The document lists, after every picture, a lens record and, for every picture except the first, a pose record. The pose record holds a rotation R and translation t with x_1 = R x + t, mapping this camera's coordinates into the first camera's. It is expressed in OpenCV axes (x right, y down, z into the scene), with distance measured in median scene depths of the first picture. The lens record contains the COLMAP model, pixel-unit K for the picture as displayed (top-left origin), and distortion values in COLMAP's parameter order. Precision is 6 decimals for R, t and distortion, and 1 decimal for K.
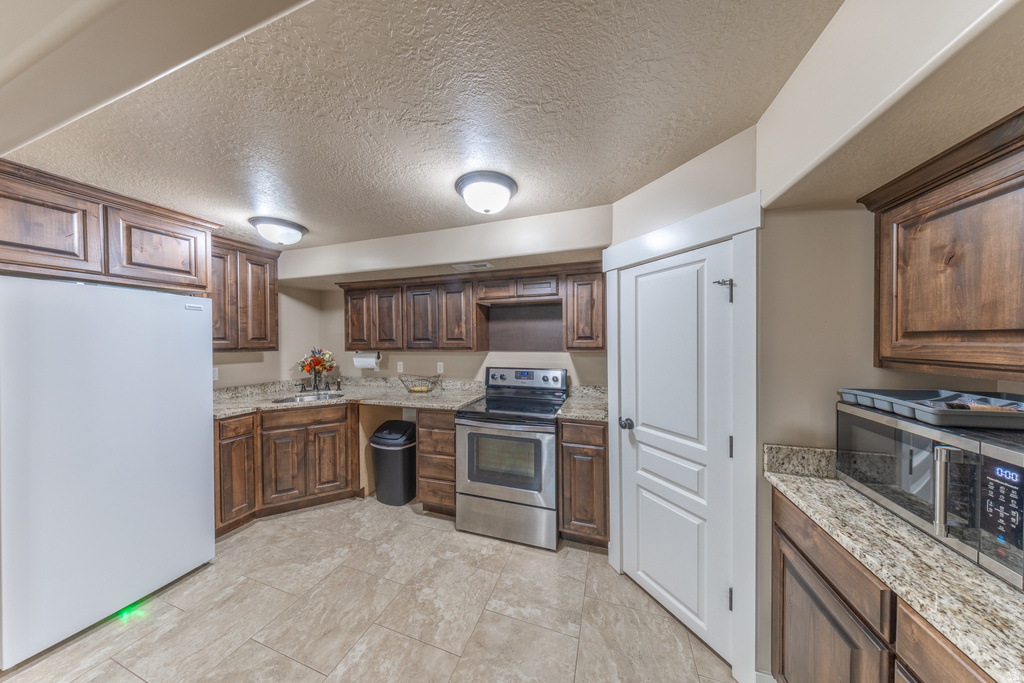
lens RADIAL K [[297.0, 0, 506.6], [0, 297.0, 342.7], [0, 0, 1]] dist [0.004103, -0.001452]
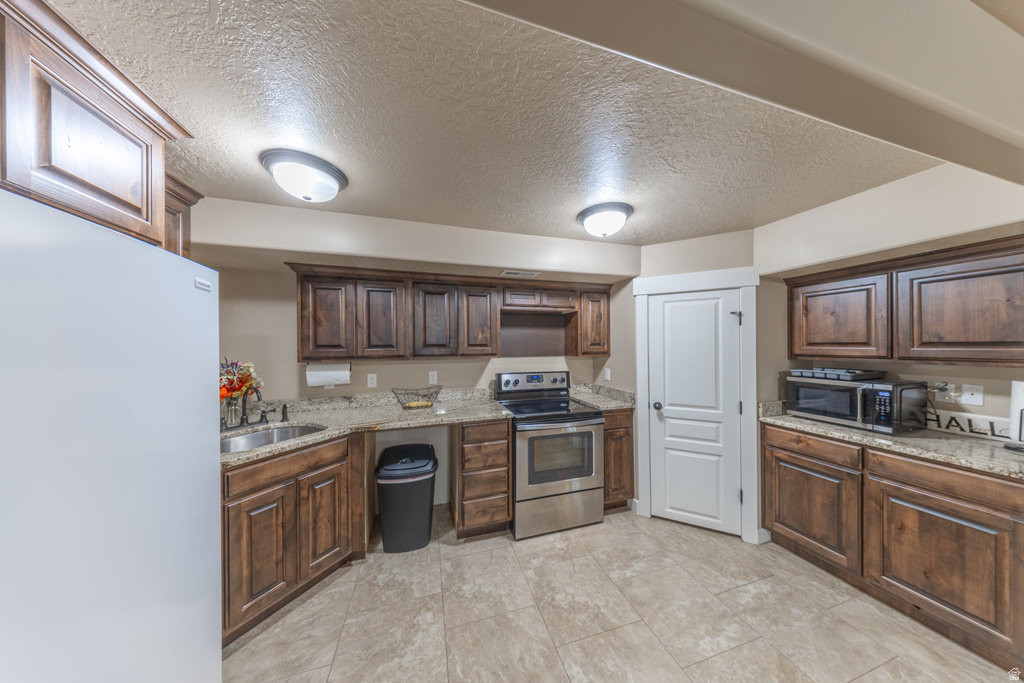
lens RADIAL K [[297.0, 0, 509.5], [0, 297.0, 343.4], [0, 0, 1]] dist [0.004103, -0.001452]
pose [[0.810157, 0.005897, 0.586183, -0.733536], [0.005093, 0.999841, -0.017098, -0.001571], [-0.586190, 0.016837, 0.809998, 0.202189]]
